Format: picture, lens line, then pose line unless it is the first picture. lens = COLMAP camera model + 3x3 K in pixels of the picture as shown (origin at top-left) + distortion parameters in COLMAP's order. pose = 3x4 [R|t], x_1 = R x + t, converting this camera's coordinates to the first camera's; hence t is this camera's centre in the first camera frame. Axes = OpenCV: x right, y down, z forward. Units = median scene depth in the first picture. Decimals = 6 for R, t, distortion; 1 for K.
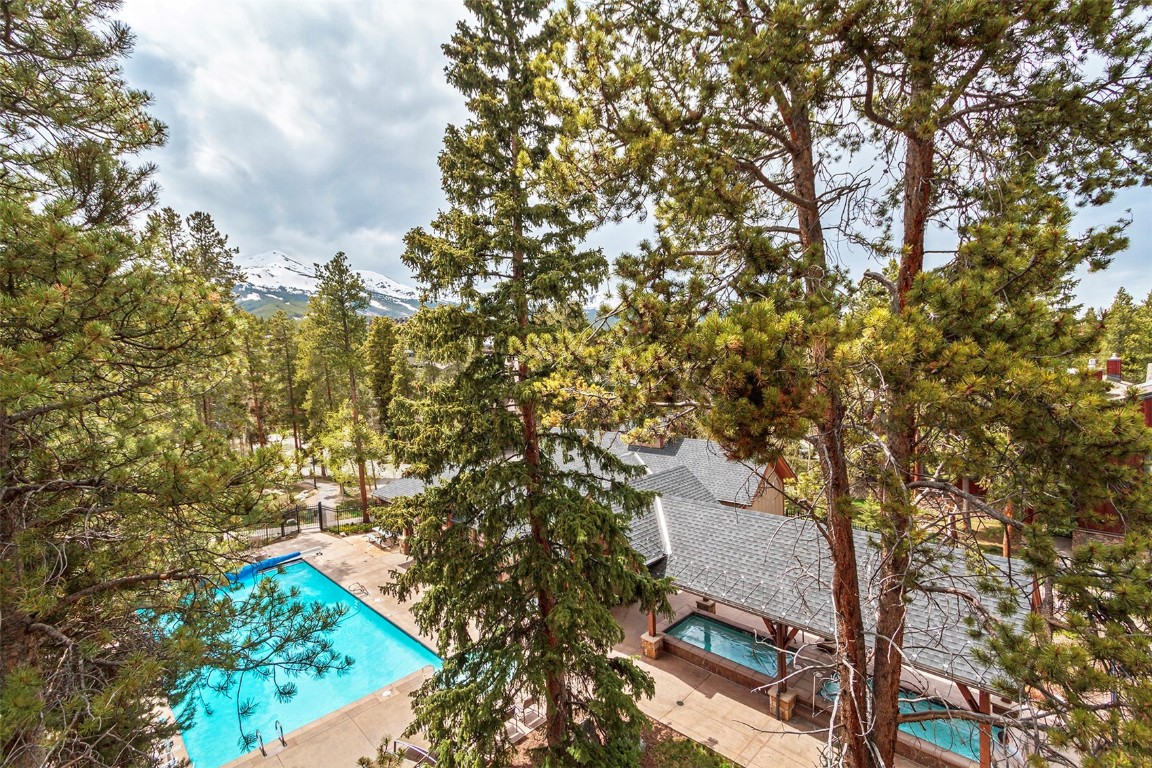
lens RADIAL K [[534.8, 0, 563.3], [0, 534.8, 393.3], [0, 0, 1]] dist [0.009568, -0.001346]
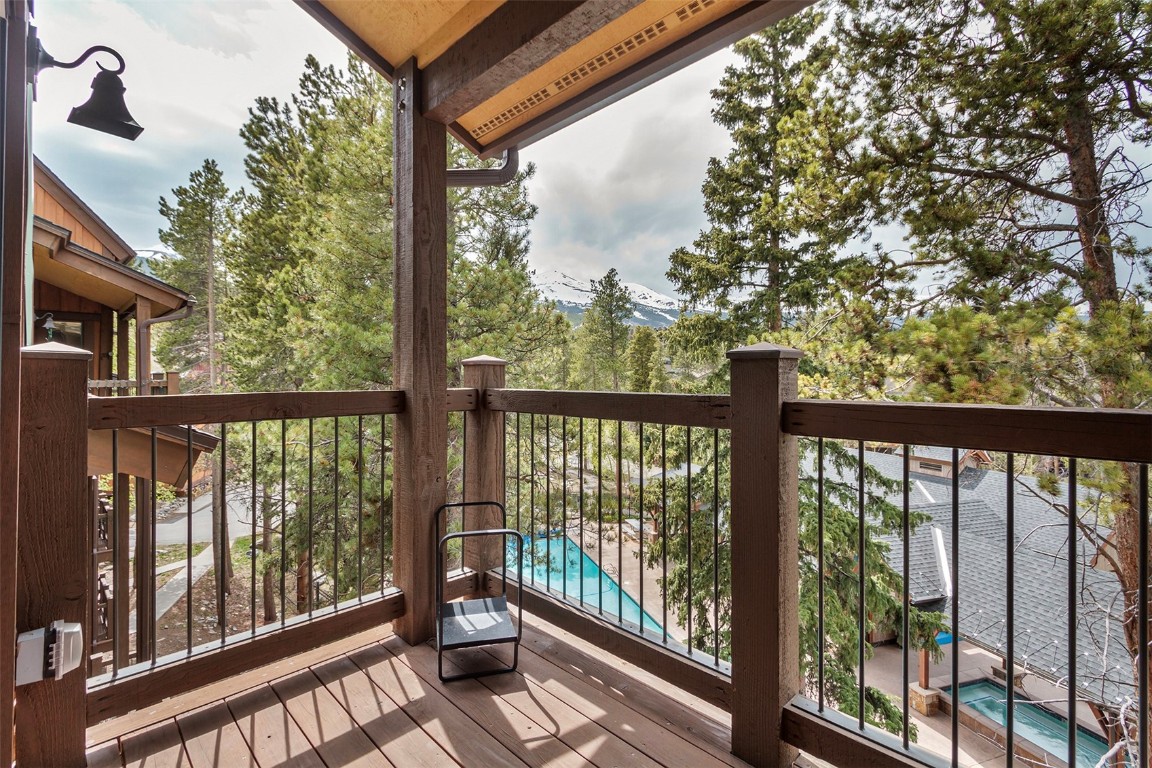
lens RADIAL K [[534.8, 0, 566.7], [0, 534.8, 383.6], [0, 0, 1]] dist [0.009568, -0.001346]
pose [[0.894485, 0.041261, -0.445191, 0.033673], [-0.056499, 0.998182, -0.021007, 0.023157], [0.443514, 0.043943, 0.895189, -0.132563]]
